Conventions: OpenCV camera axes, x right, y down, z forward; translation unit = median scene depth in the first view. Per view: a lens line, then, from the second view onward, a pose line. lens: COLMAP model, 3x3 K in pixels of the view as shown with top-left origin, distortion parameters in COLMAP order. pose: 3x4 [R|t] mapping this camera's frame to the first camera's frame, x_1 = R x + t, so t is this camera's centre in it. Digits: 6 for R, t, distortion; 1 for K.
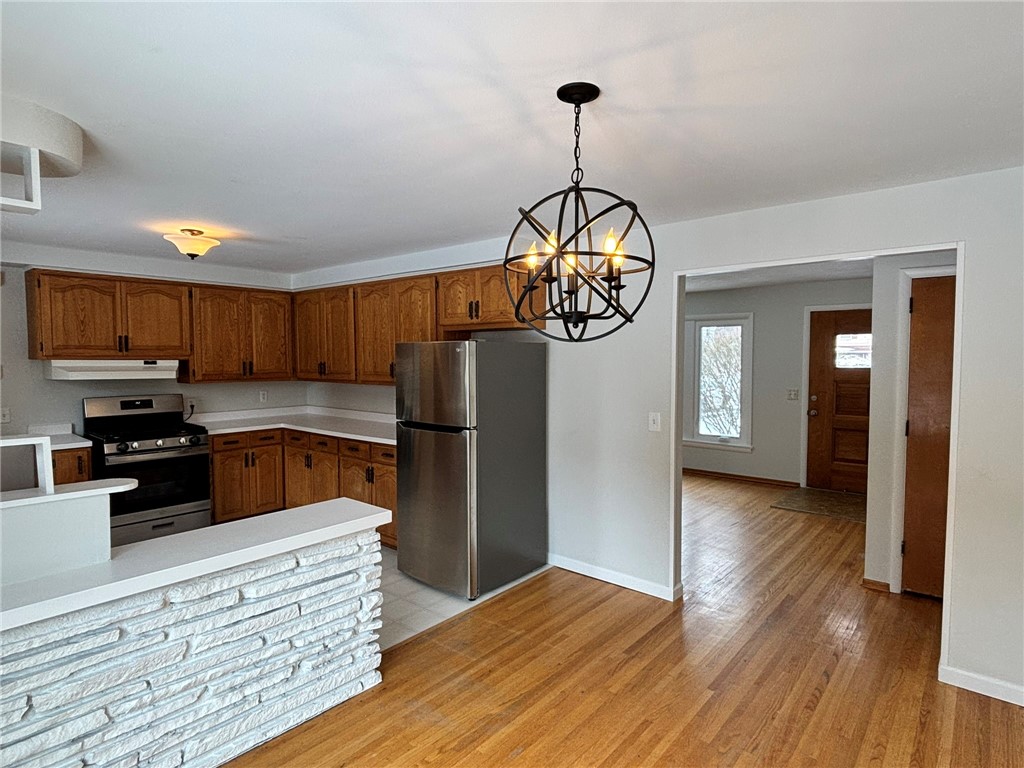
lens RADIAL K [[567.4, 0, 512.0], [0, 567.4, 384.0], [0, 0, 1]] dist [0.003712, -0.009498]
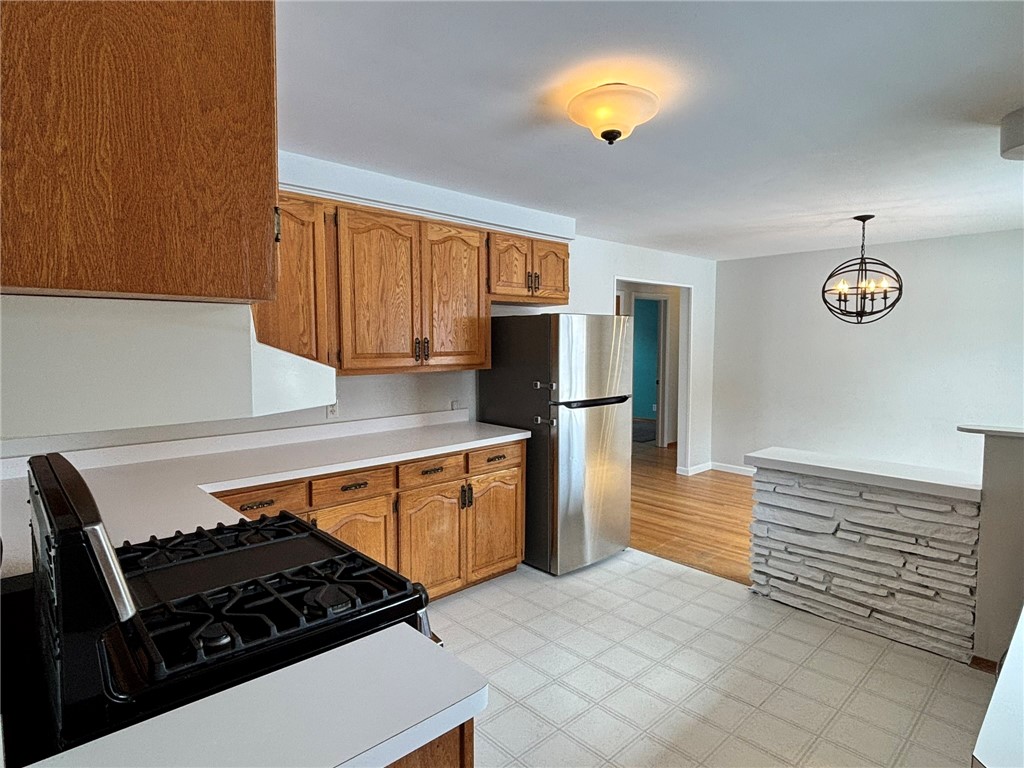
lens RADIAL K [[562.5, 0, 509.0], [0, 562.5, 381.4], [0, 0, 1]] dist [0.044603, -0.050292]
pose [[0.106901, -0.070870, 0.991741, -0.916603], [0.051216, 0.996525, 0.065691, -0.025844], [-0.992950, 0.043771, 0.110159, 0.846870]]
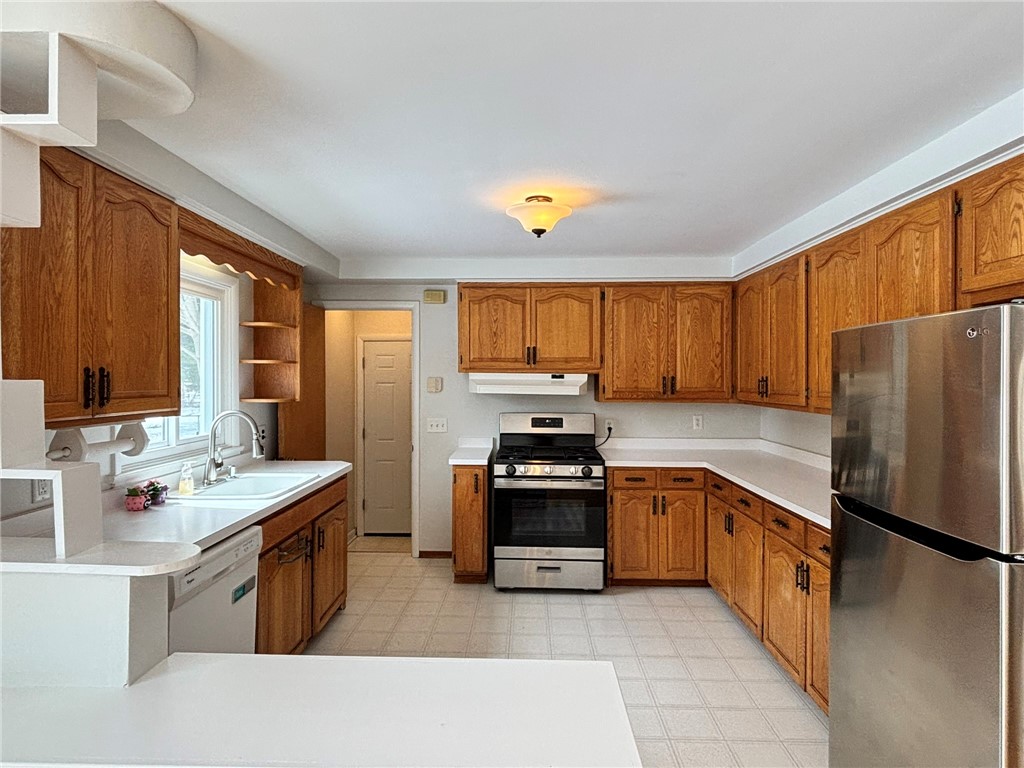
lens RADIAL K [[562.5, 0, 509.0], [0, 562.5, 381.4], [0, 0, 1]] dist [0.044603, -0.050292]
pose [[0.619496, 0.006810, -0.784970, 0.005320], [-0.041215, 0.998865, -0.023860, -0.006077], [0.783917, 0.047134, 0.619074, 0.412634]]
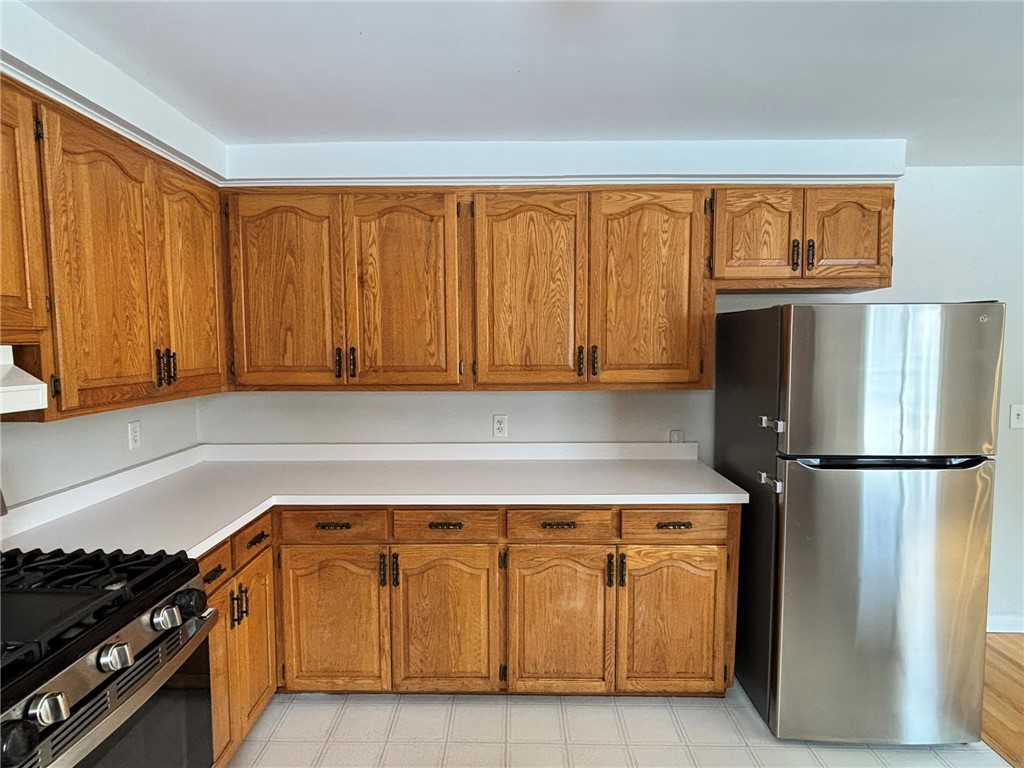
lens RADIAL K [[567.4, 0, 512.0], [0, 567.4, 384.0], [0, 0, 1]] dist [0.003712, -0.009498]
pose [[0.772634, -0.049656, 0.632907, -0.619244], [0.037222, 0.998765, 0.032921, -0.023639], [-0.633760, -0.001878, 0.773528, 0.657383]]
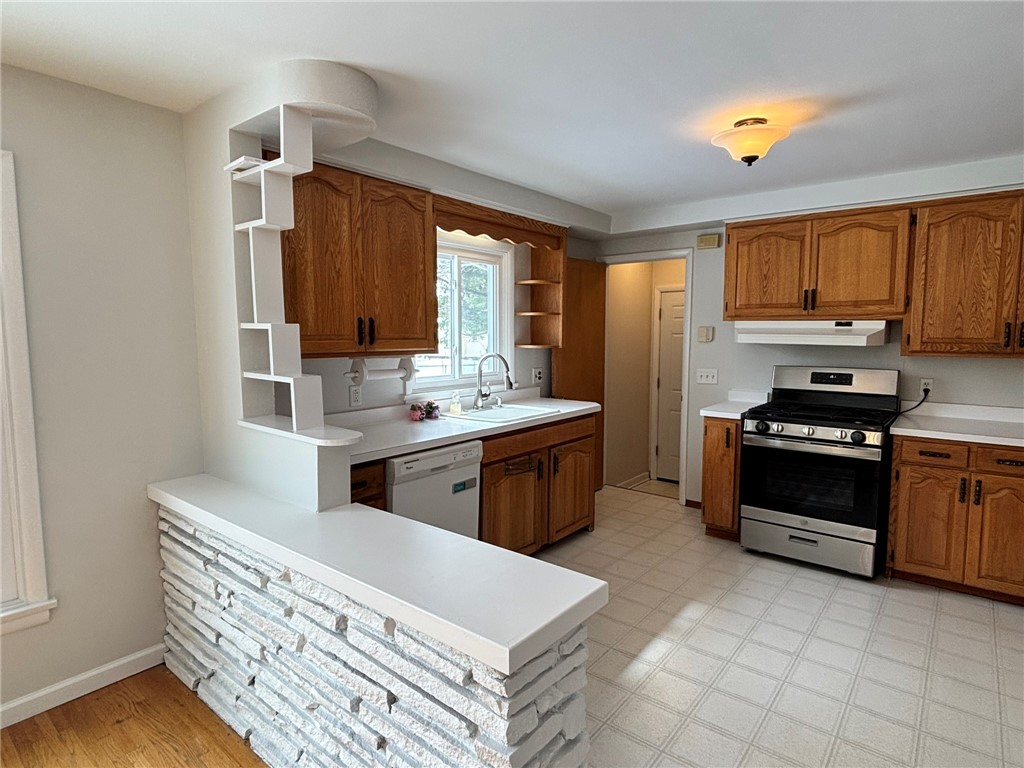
lens RADIAL K [[567.4, 0, 512.0], [0, 567.4, 384.0], [0, 0, 1]] dist [0.003712, -0.009498]
pose [[0.012748, 0.091673, -0.995708, 0.109328], [-0.049510, 0.994625, 0.090939, -0.005742], [0.998692, 0.048138, 0.017218, 0.579267]]
